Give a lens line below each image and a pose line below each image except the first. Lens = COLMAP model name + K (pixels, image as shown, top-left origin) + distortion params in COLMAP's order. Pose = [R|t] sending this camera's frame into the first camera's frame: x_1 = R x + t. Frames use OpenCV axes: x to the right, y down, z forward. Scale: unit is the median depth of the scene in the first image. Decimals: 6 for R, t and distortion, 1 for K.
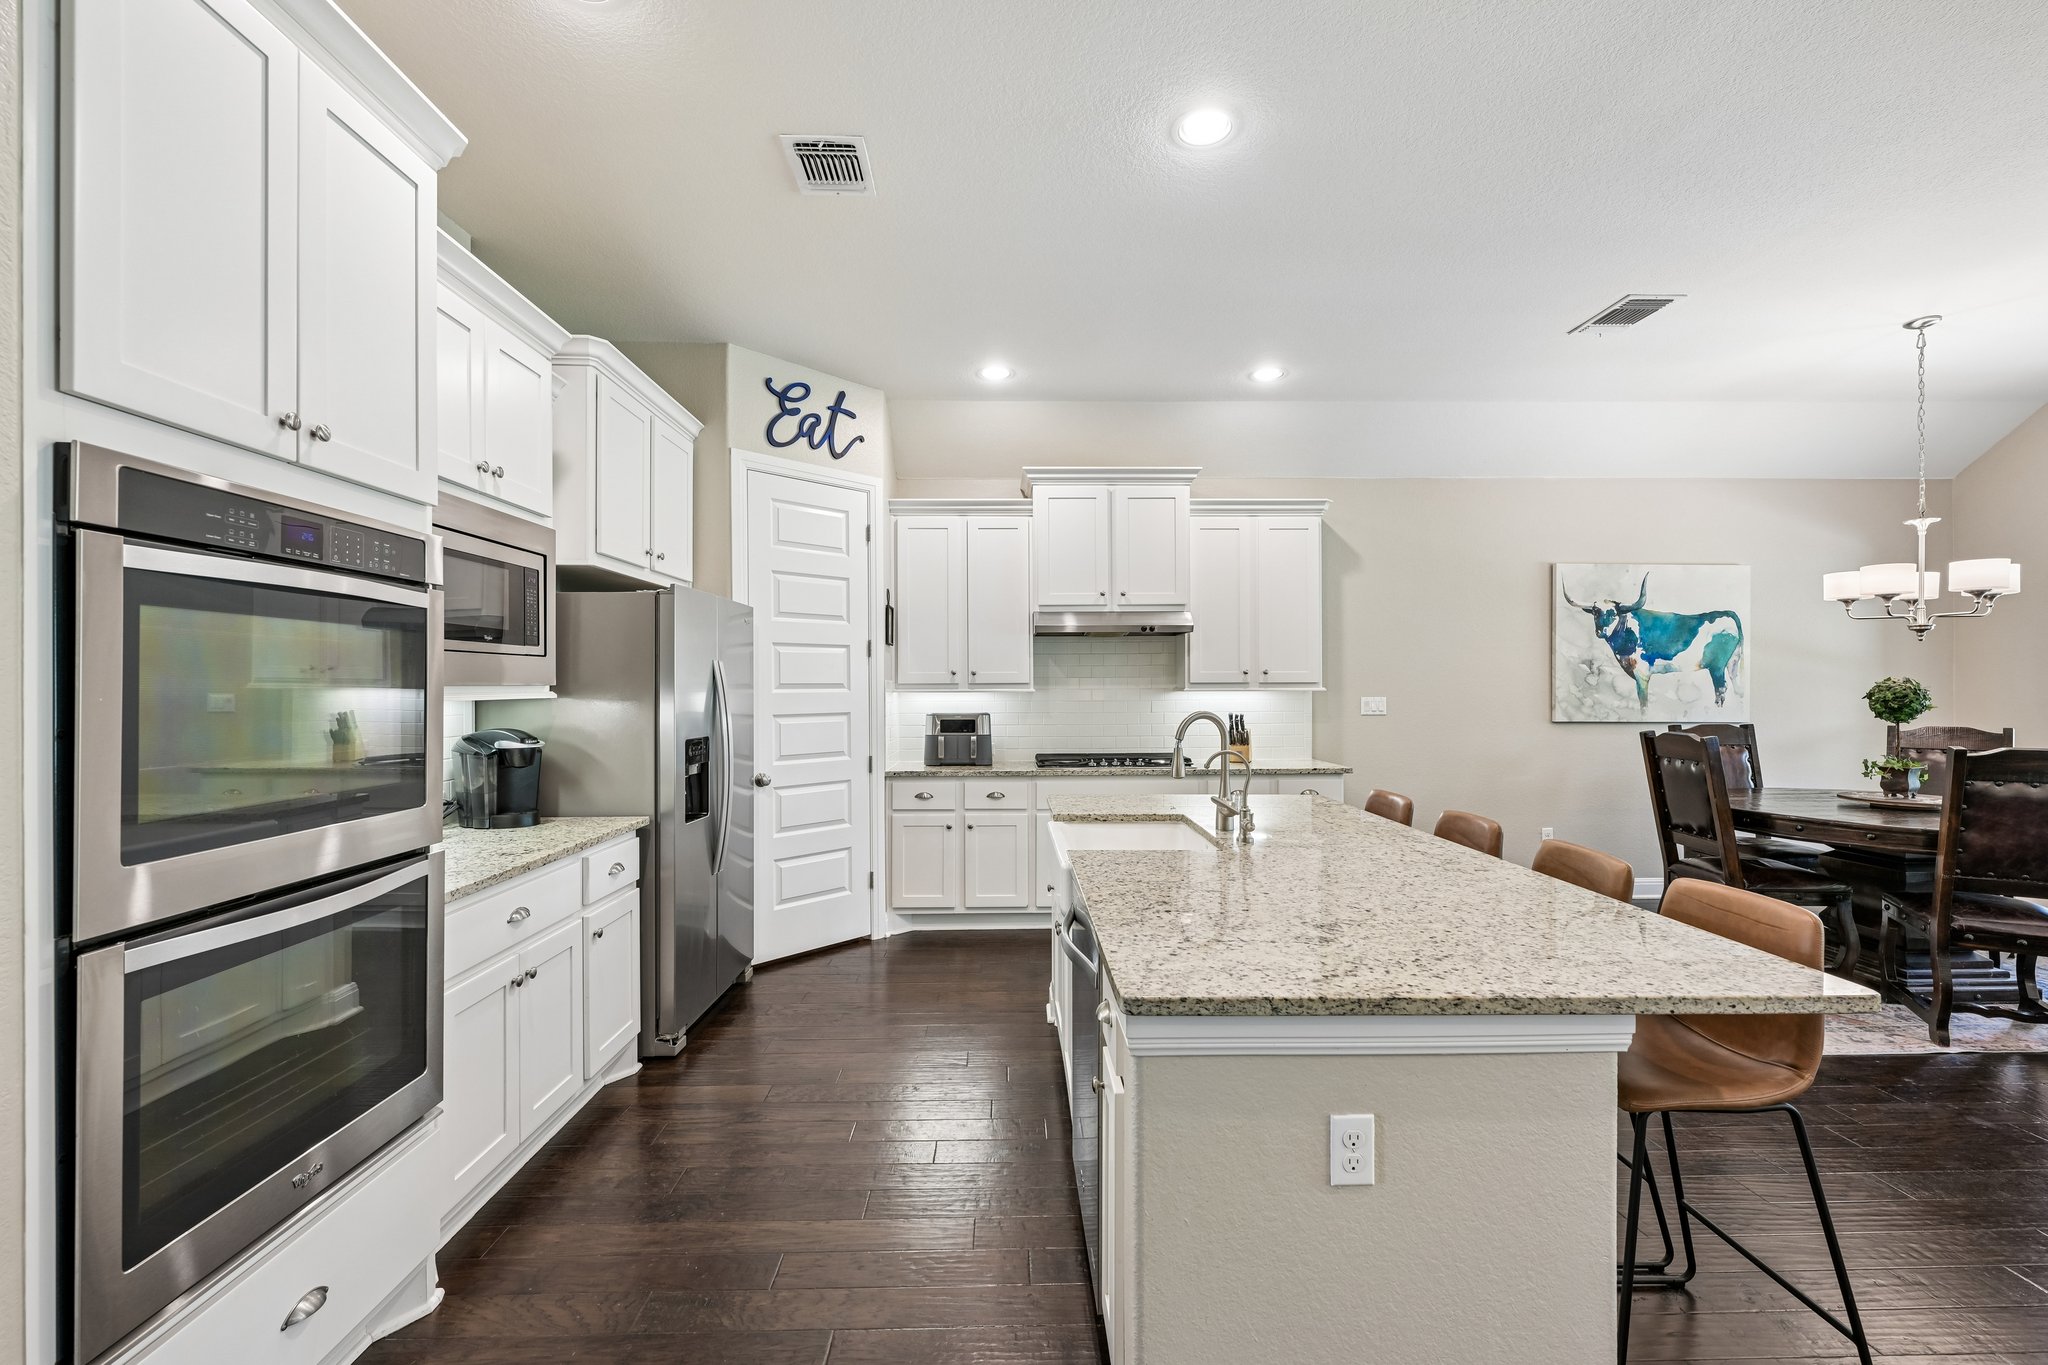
lens RADIAL K [[863.0, 0, 1031.3], [0, 863.0, 679.6], [0, 0, 1]] dist [-0.001401, 0.001112]
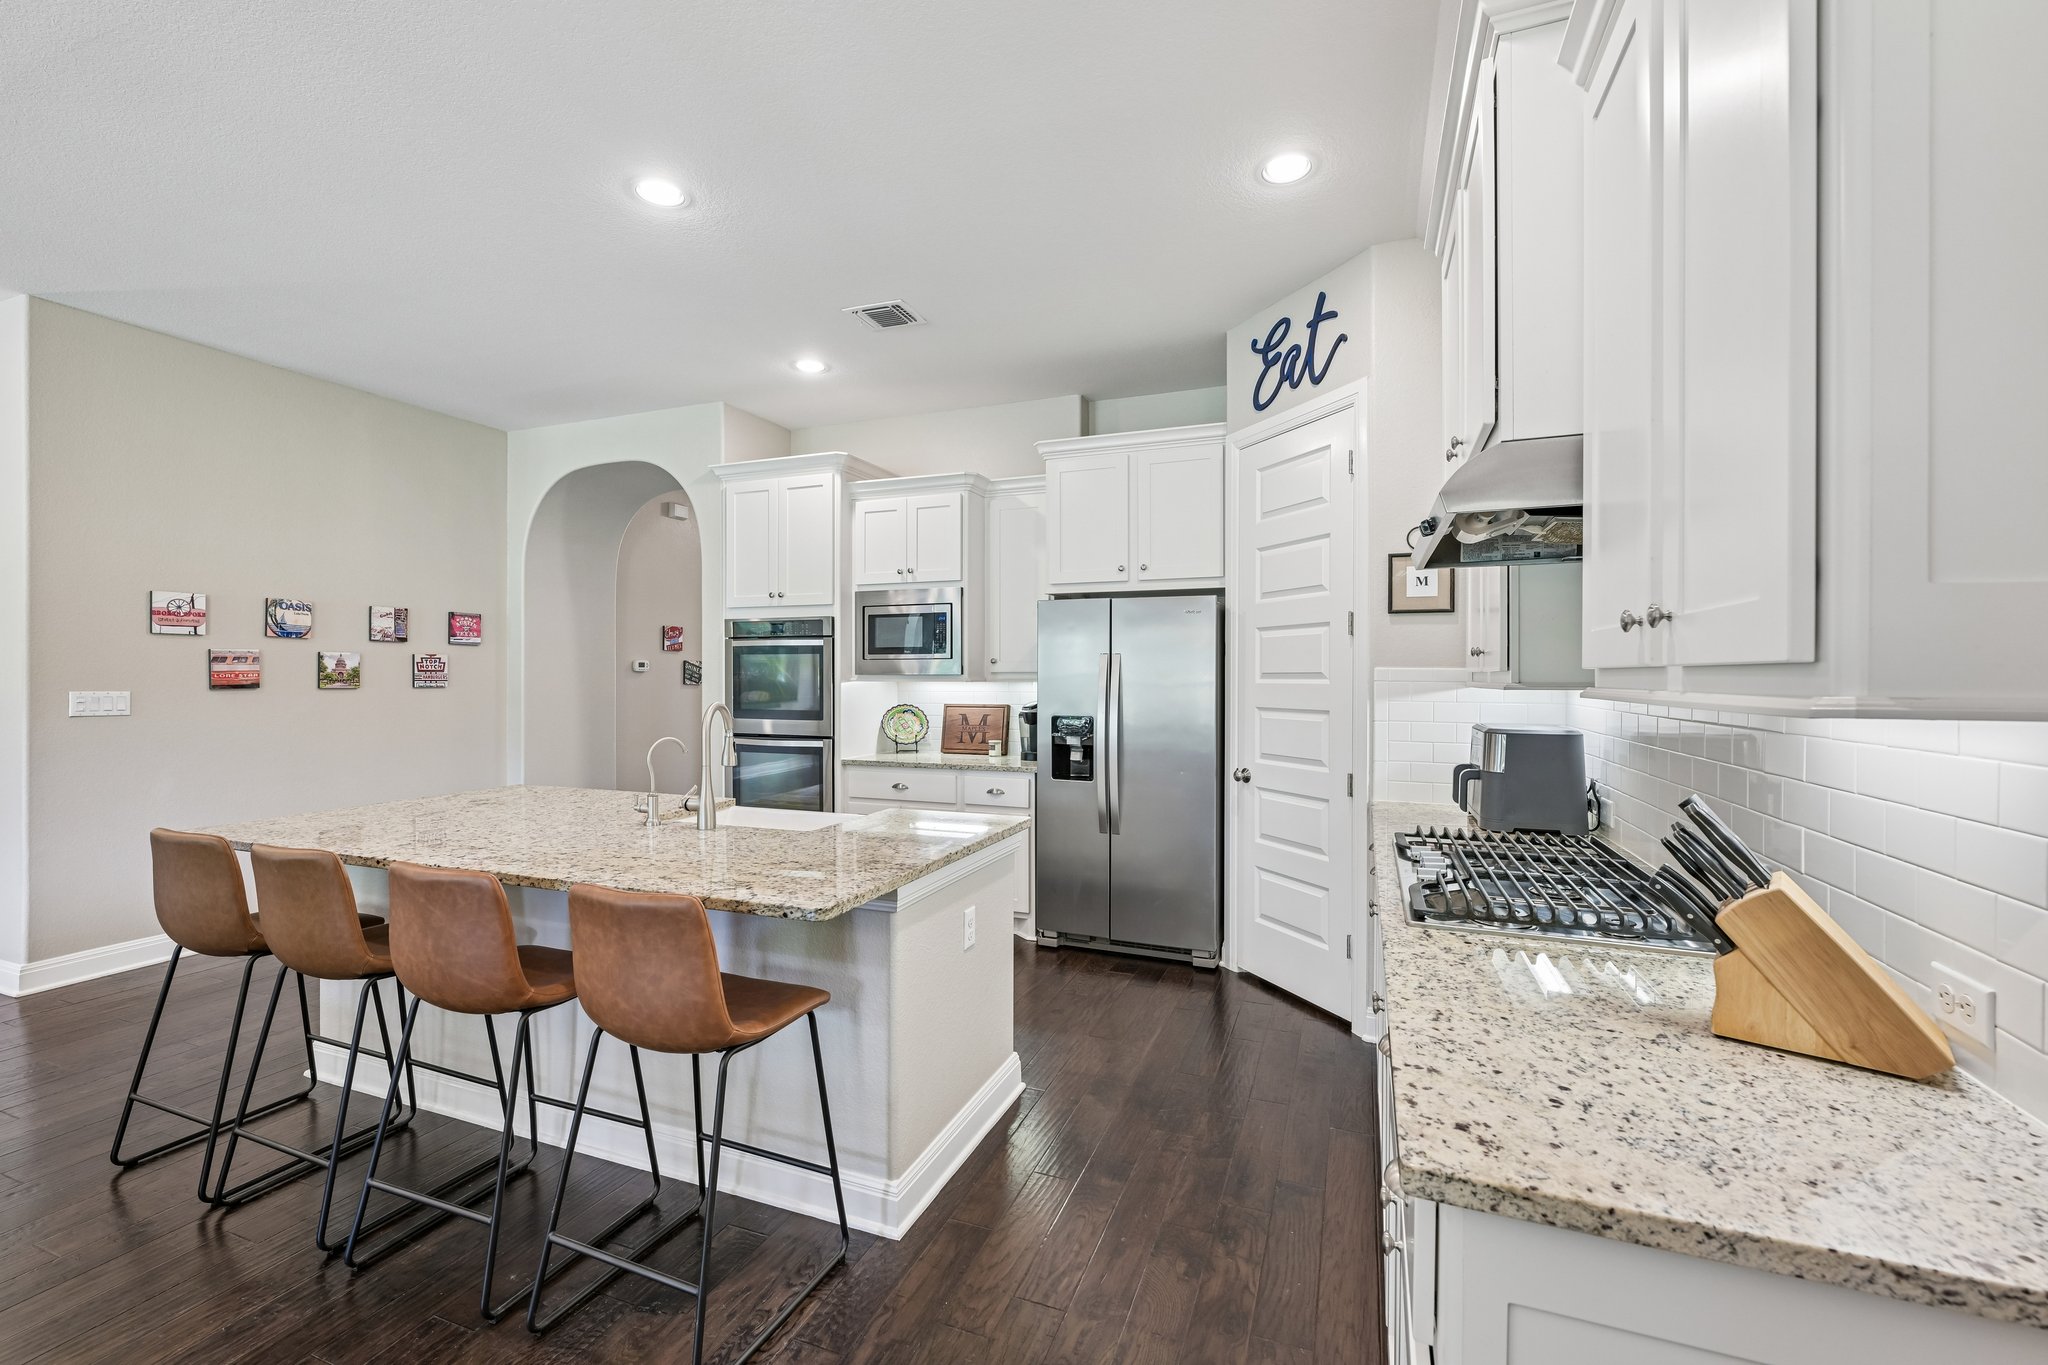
lens RADIAL K [[863.0, 0, 1042.0], [0, 863.0, 678.3], [0, 0, 1]] dist [-0.001401, 0.001112]
pose [[-0.385406, 0.005464, -0.922731, 0.538610], [0.006500, 0.999974, 0.003207, 0.004960], [0.922724, -0.004762, -0.385432, 0.975889]]
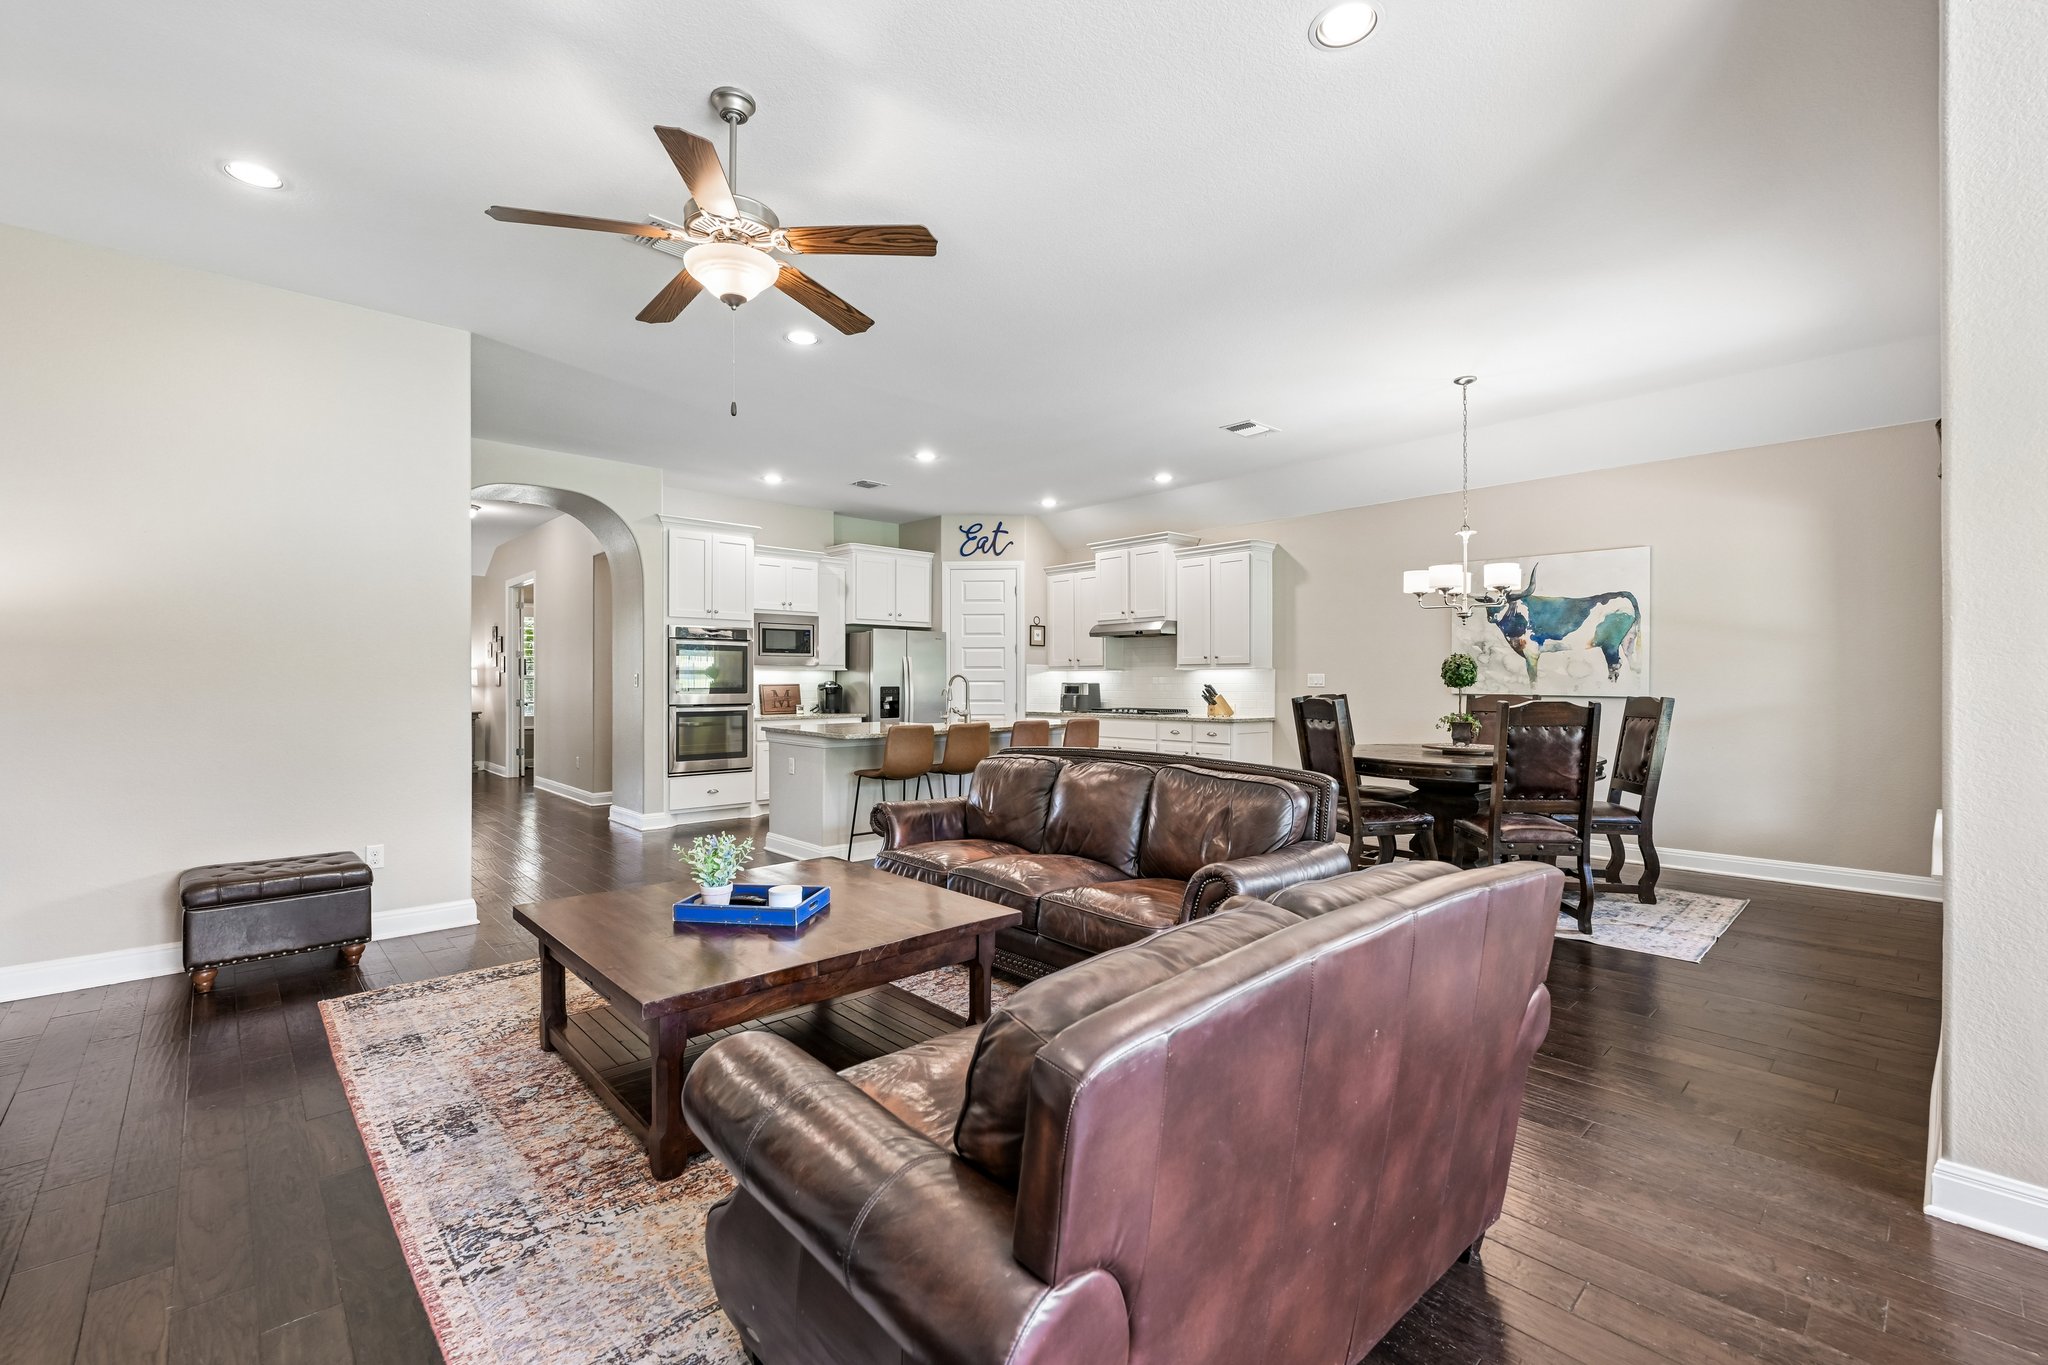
lens RADIAL K [[863.0, 0, 1021.3], [0, 863.0, 679.8], [0, 0, 1]] dist [-0.001401, 0.001112]
pose [[0.663171, 0.002821, -0.748463, 1.218778], [0.003329, 0.999972, 0.006718, 0.021058], [0.748461, -0.006947, 0.663143, -0.283096]]
